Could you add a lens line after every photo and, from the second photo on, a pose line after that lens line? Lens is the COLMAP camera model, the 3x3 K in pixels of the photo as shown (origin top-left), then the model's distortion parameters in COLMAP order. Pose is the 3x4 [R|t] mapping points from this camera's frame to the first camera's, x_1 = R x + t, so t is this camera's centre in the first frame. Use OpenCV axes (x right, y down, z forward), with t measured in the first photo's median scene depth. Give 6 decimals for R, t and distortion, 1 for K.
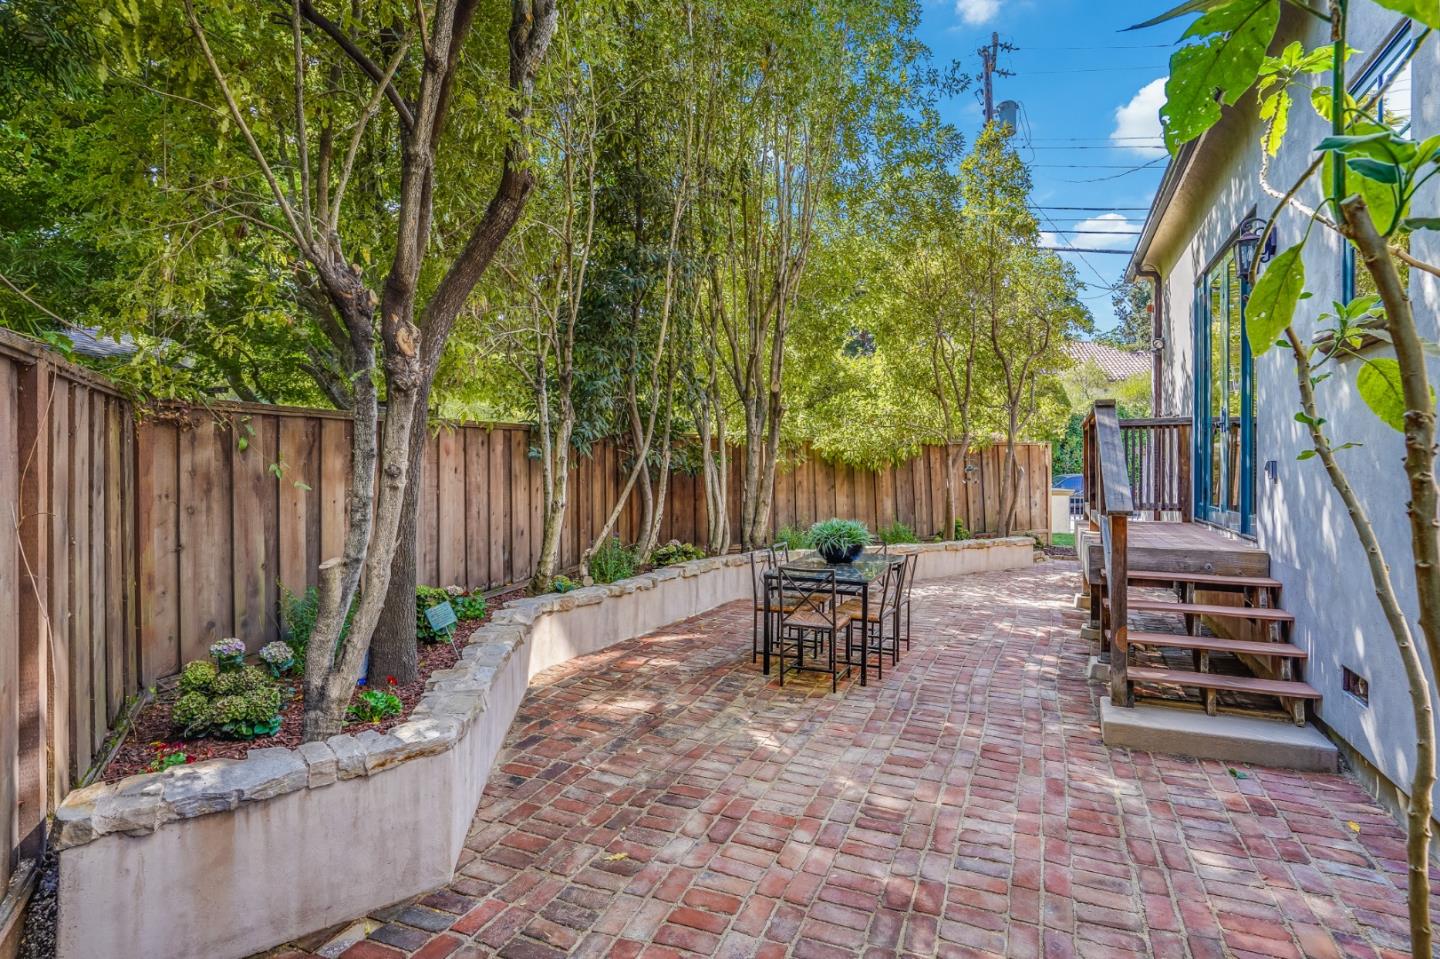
lens RADIAL K [[689.6, 0, 710.3], [0, 689.6, 473.0], [0, 0, 1]] dist [-0.049595, 0.022636]
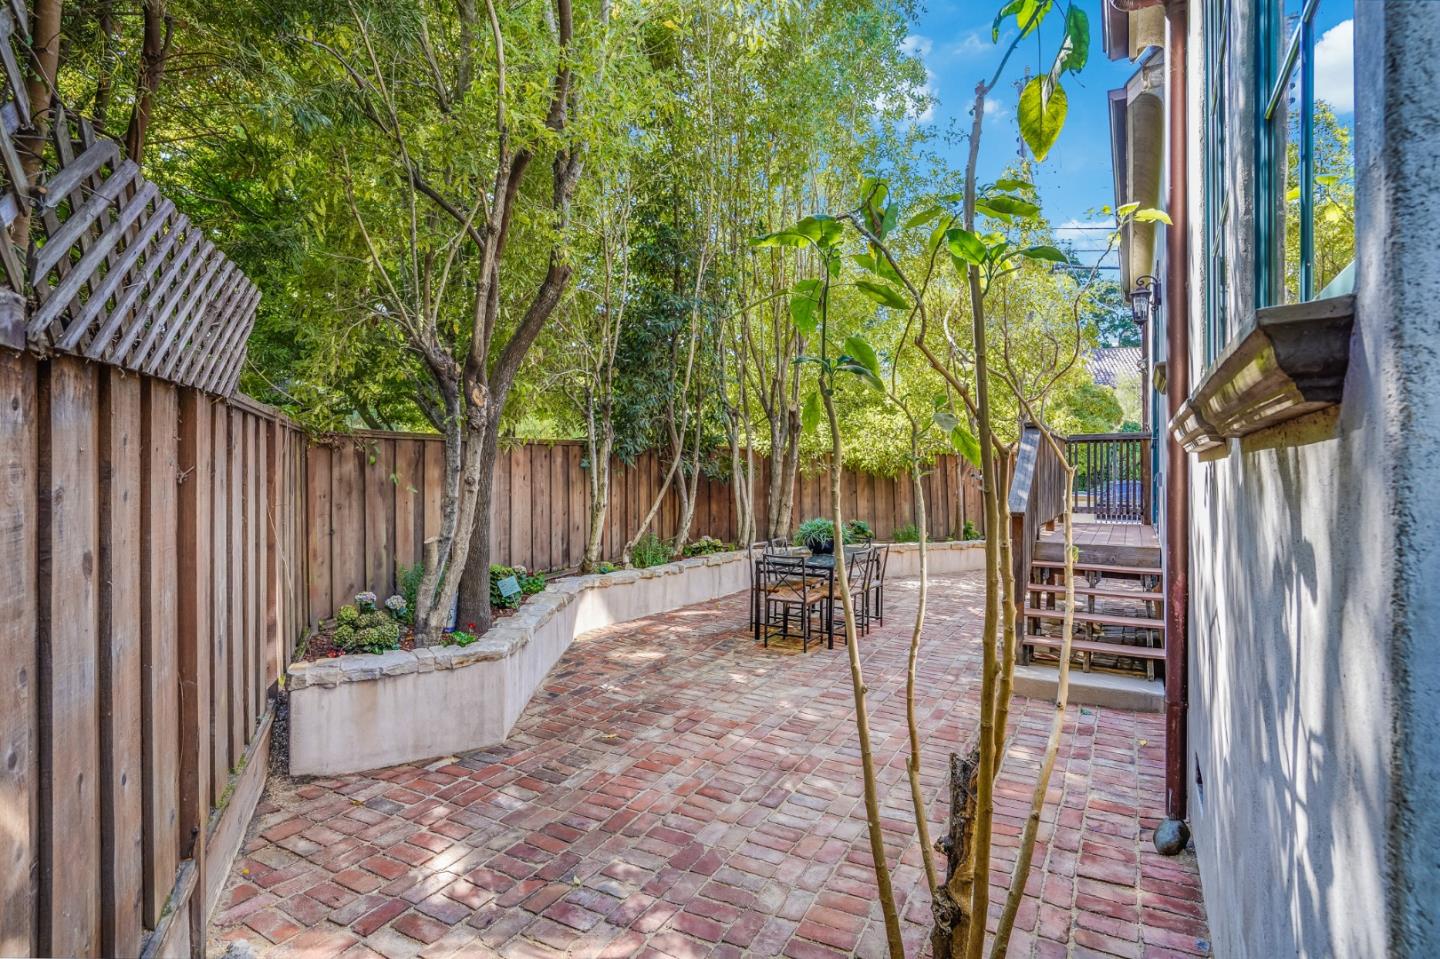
lens RADIAL K [[691.0, 0, 726.2], [0, 691.0, 478.1], [0, 0, 1]] dist [-0.061442, 0.023864]
pose [[0.995024, 0.002760, -0.099600, 0.180909], [-0.002669, 0.999996, 0.001047, -0.007974], [0.099603, -0.000776, 0.995027, -0.329554]]
